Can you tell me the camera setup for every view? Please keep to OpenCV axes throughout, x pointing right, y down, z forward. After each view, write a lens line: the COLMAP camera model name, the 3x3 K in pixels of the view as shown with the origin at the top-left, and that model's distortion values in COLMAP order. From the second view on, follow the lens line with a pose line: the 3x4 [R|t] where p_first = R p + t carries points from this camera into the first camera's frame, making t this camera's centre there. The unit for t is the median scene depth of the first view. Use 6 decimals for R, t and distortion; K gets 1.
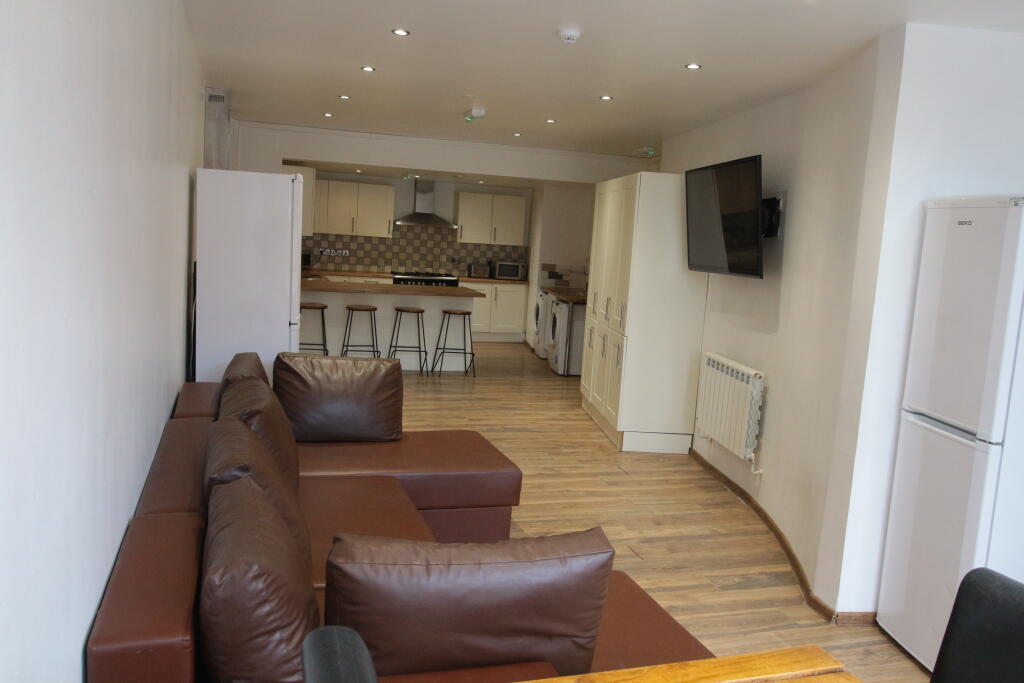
lens RADIAL K [[804.8, 0, 514.9], [0, 804.8, 342.3], [0, 0, 1]] dist [0.009771, 0.000543]
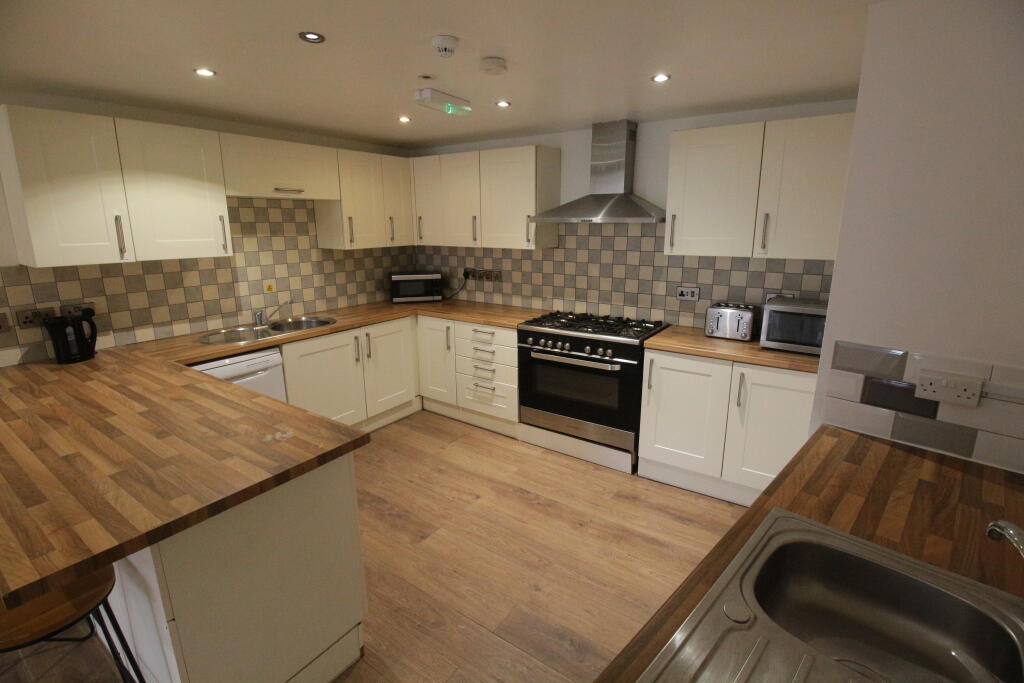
lens RADIAL K [[474.7, 0, 516.0], [0, 474.7, 333.8], [0, 0, 1]] dist [-0.006849, -0.008412]
pose [[0.614373, 0.114025, -0.780733, 0.082194], [-0.060855, 0.993403, 0.097196, -0.101817], [0.786665, -0.012203, 0.617259, 0.777826]]
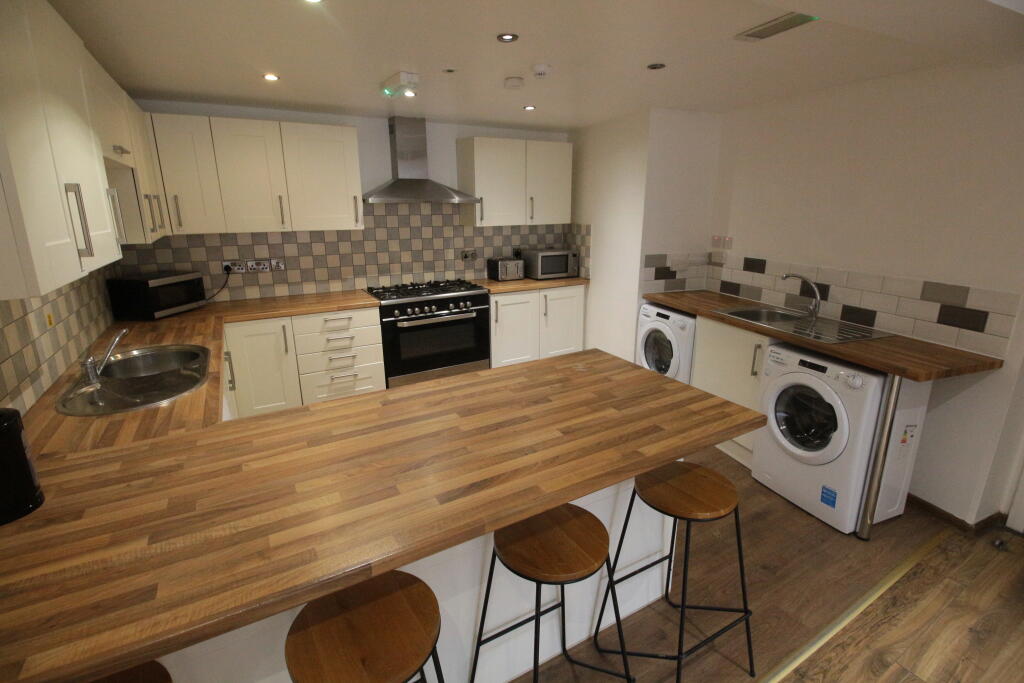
lens RADIAL K [[474.7, 0, 515.2], [0, 474.7, 337.8], [0, 0, 1]] dist [-0.006849, -0.008412]
pose [[0.973421, -0.126282, 0.191064, -0.120254], [0.096679, 0.982847, 0.157049, -0.095734], [-0.207619, -0.134403, 0.968932, 0.643093]]
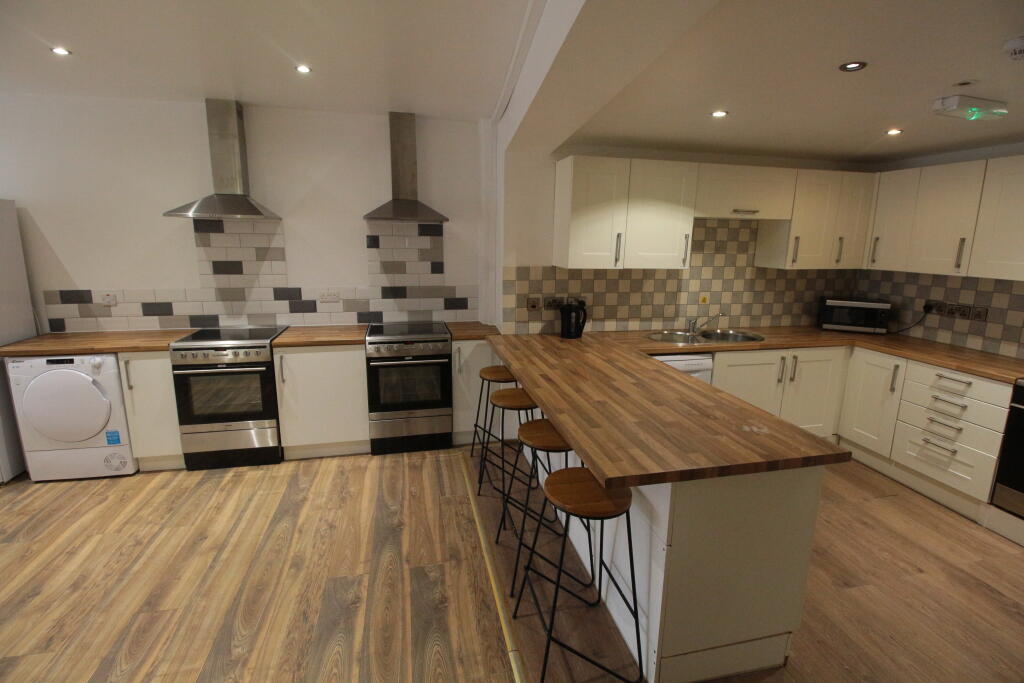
lens RADIAL K [[474.7, 0, 513.8], [0, 474.7, 335.4], [0, 0, 1]] dist [-0.006849, -0.008412]
pose [[-0.089540, 0.129409, -0.987540, 0.090571], [-0.151063, 0.978288, 0.141893, -0.094579], [0.984461, 0.161886, -0.068047, 0.736352]]
